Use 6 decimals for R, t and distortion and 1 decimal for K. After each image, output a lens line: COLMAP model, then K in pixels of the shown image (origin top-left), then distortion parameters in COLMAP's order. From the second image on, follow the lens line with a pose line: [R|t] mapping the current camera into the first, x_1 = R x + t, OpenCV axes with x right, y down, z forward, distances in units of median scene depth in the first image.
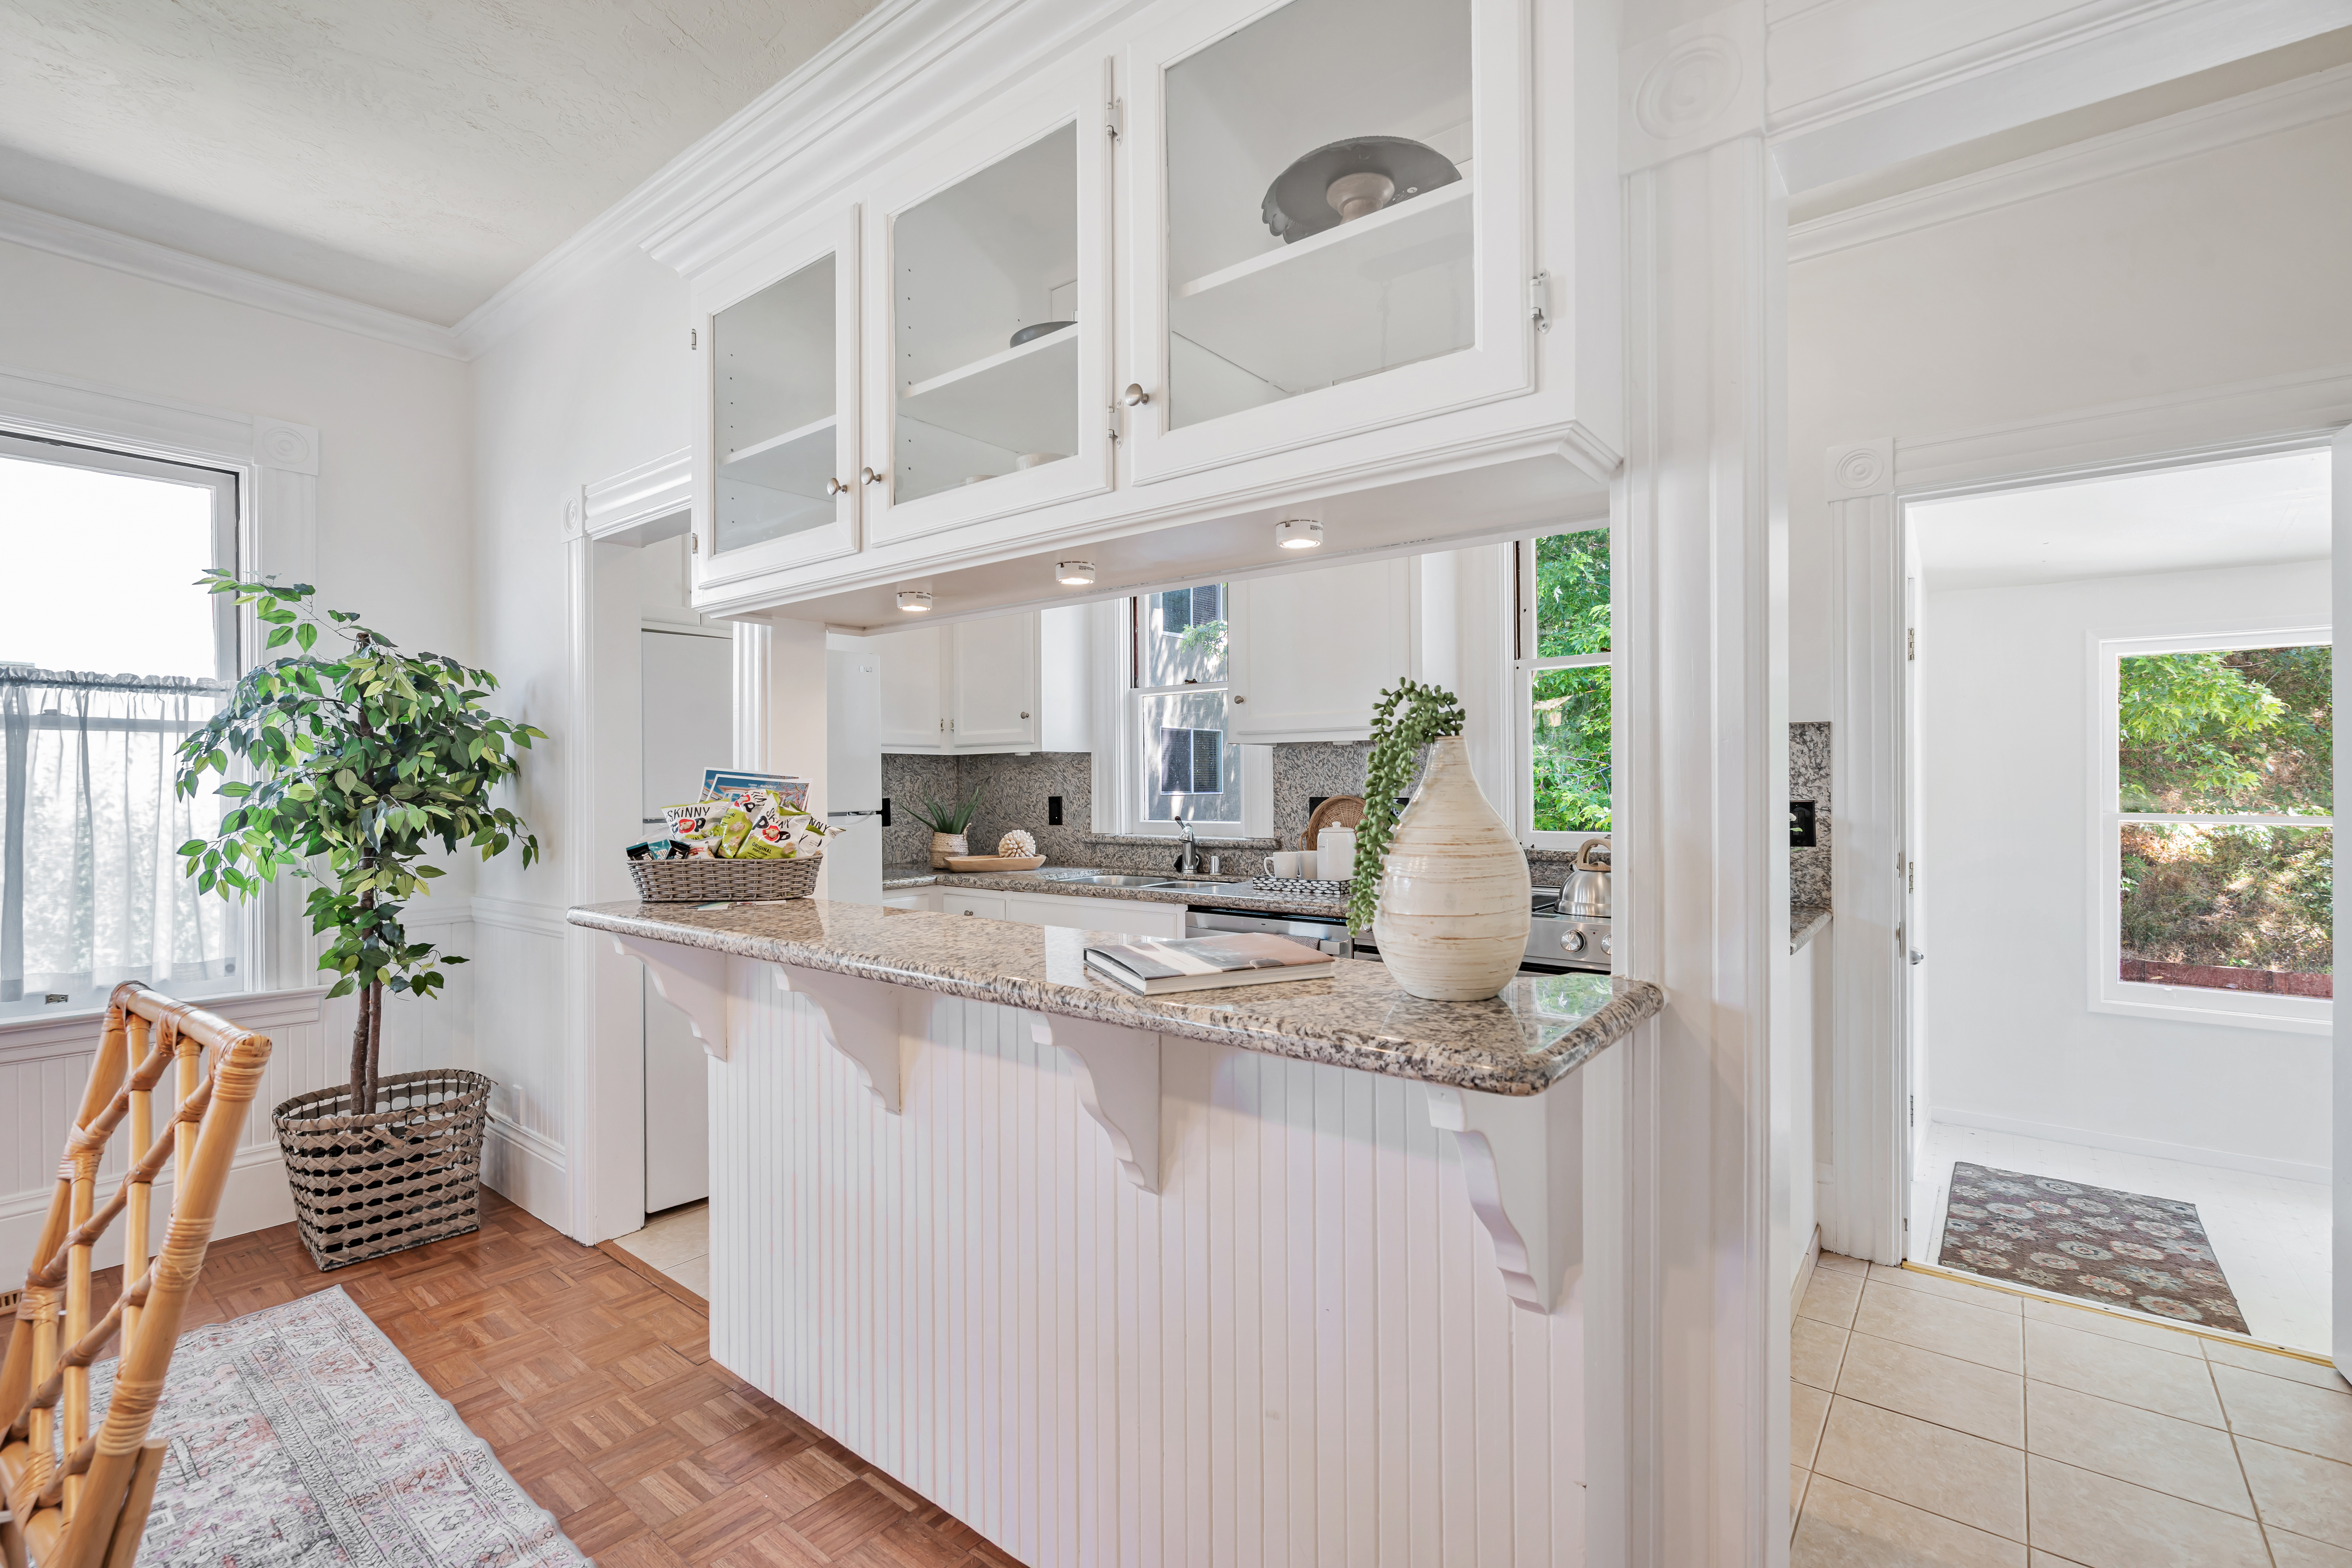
lens RADIAL K [[1048.9, 0, 1176.8], [0, 1048.9, 777.9], [0, 0, 1]] dist [-0.004925, 0.000371]
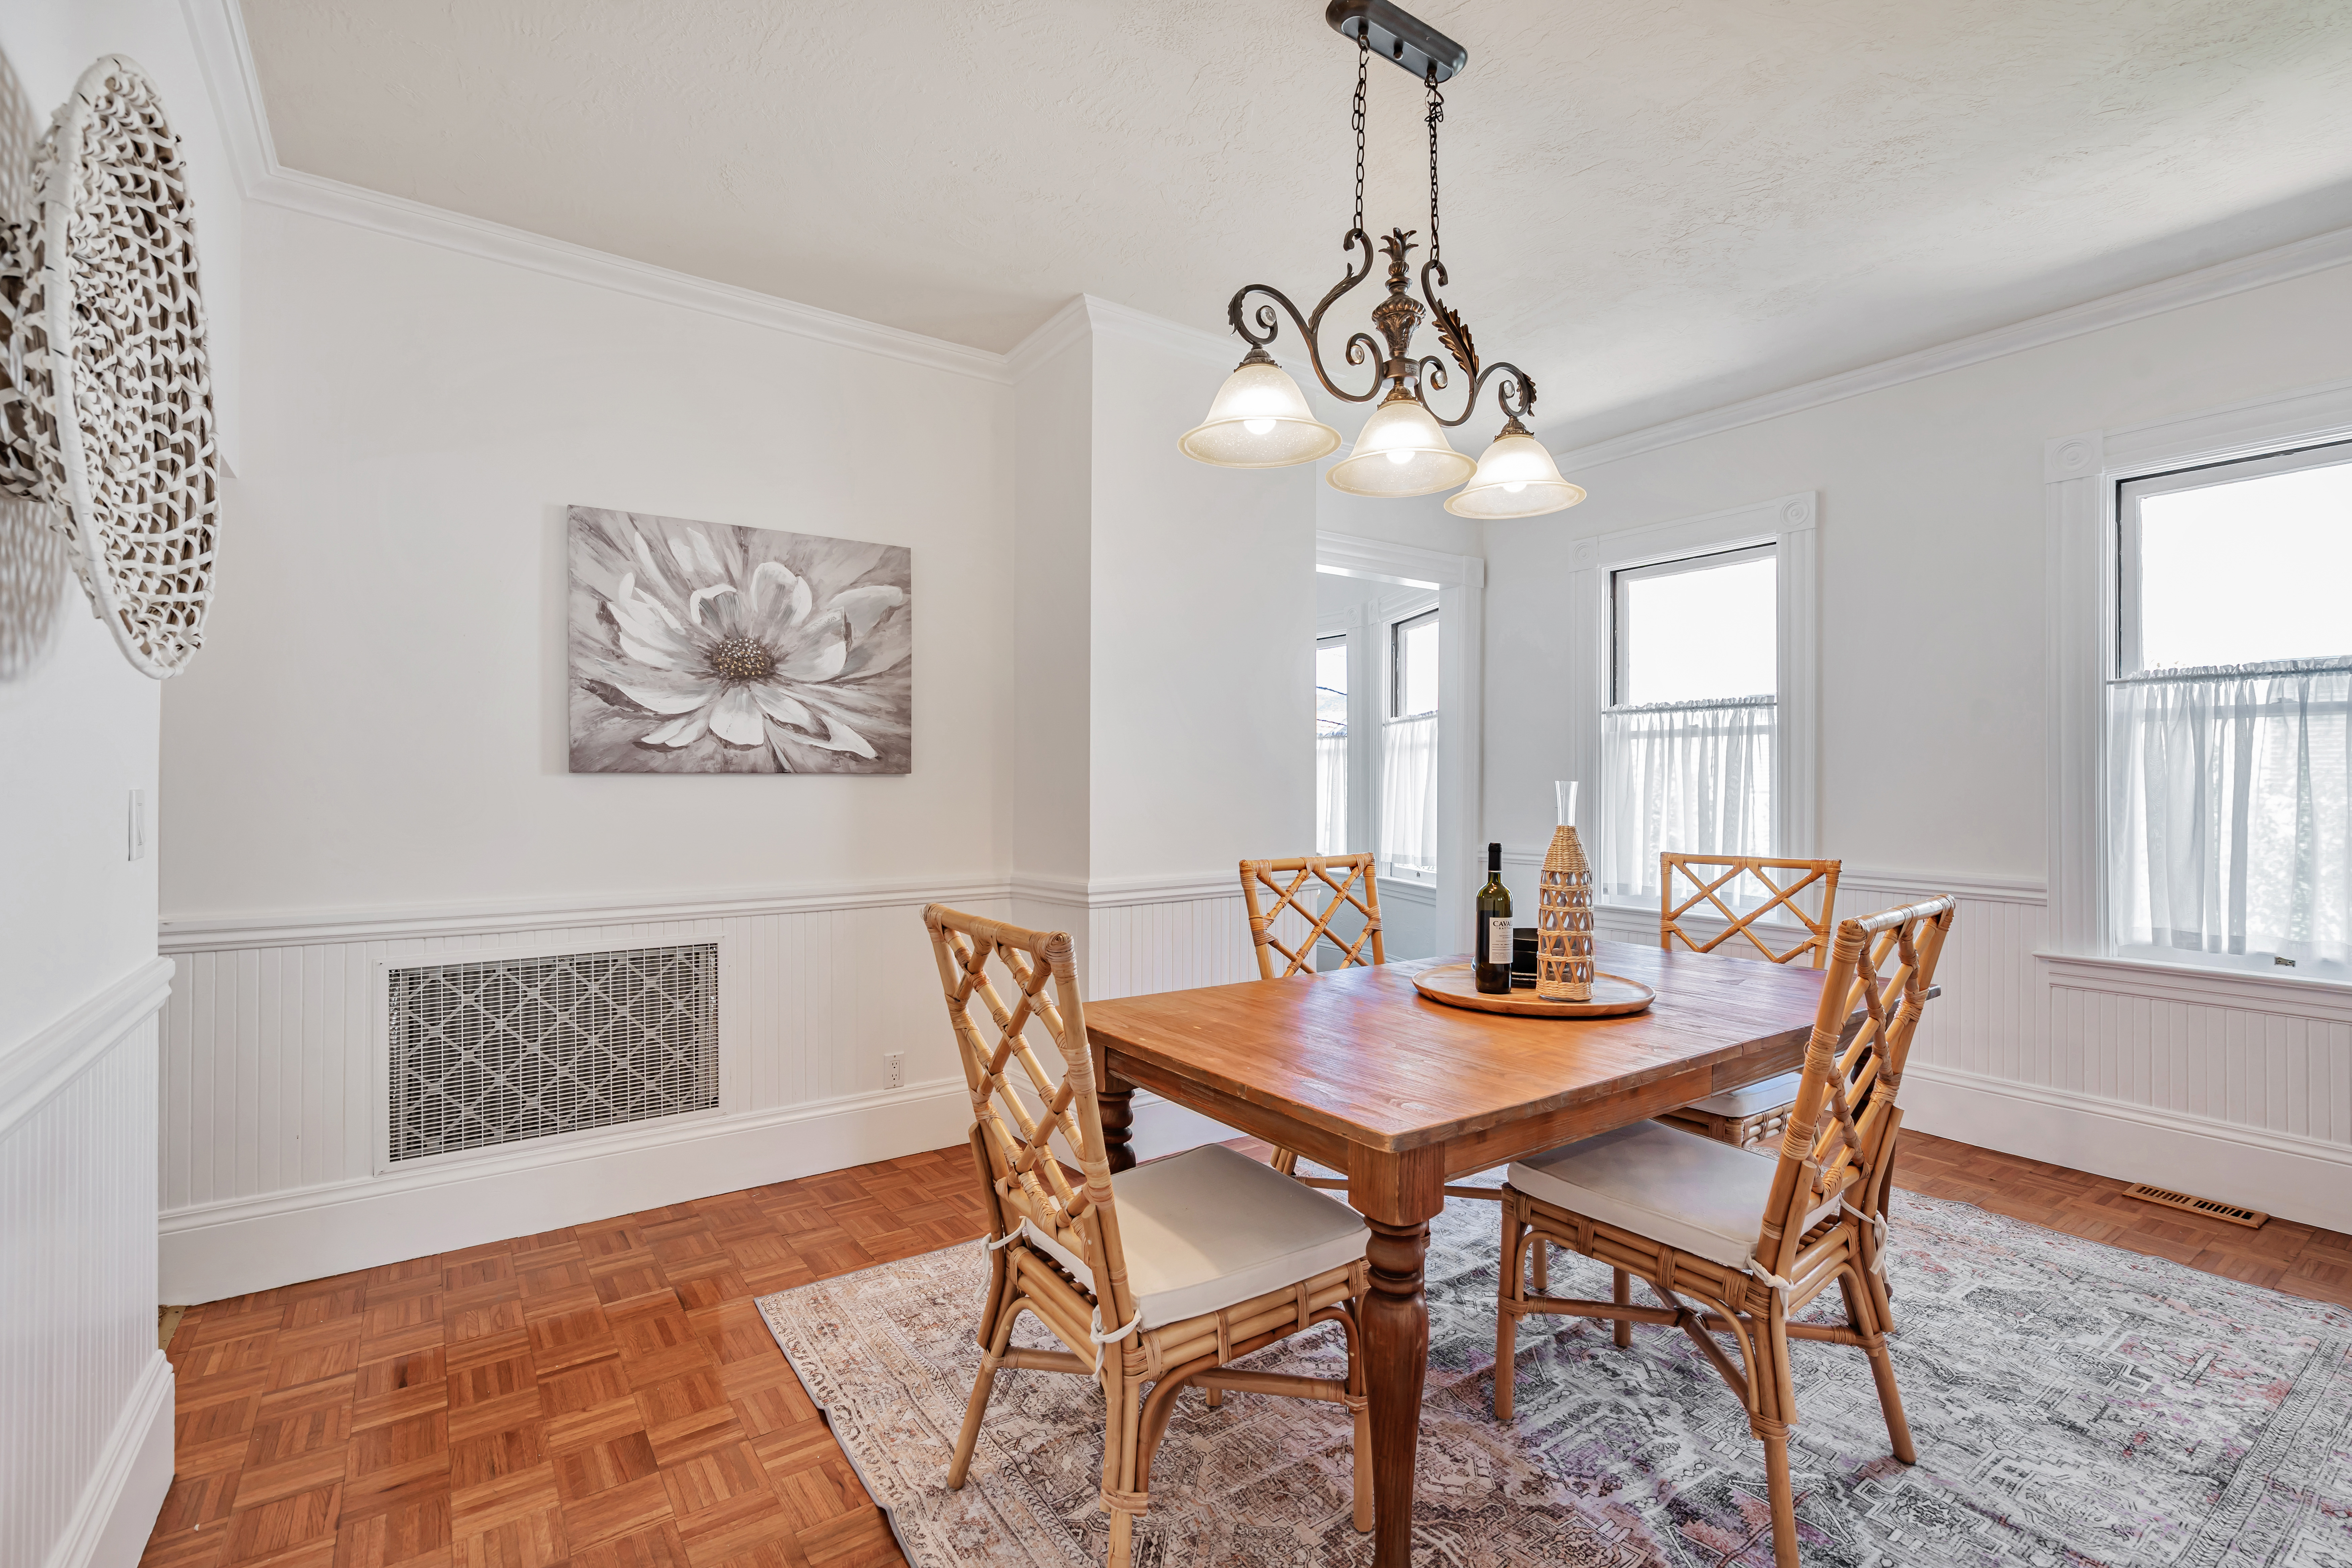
lens RADIAL K [[1073.0, 0, 1171.9], [0, 1073.0, 767.4], [0, 0, 1]] dist [-0.004719, 0.000202]
pose [[-0.278801, -0.009414, -0.960303, 0.318749], [0.004471, 0.999928, -0.011101, 0.014592], [0.960338, -0.007388, -0.278739, 0.188581]]
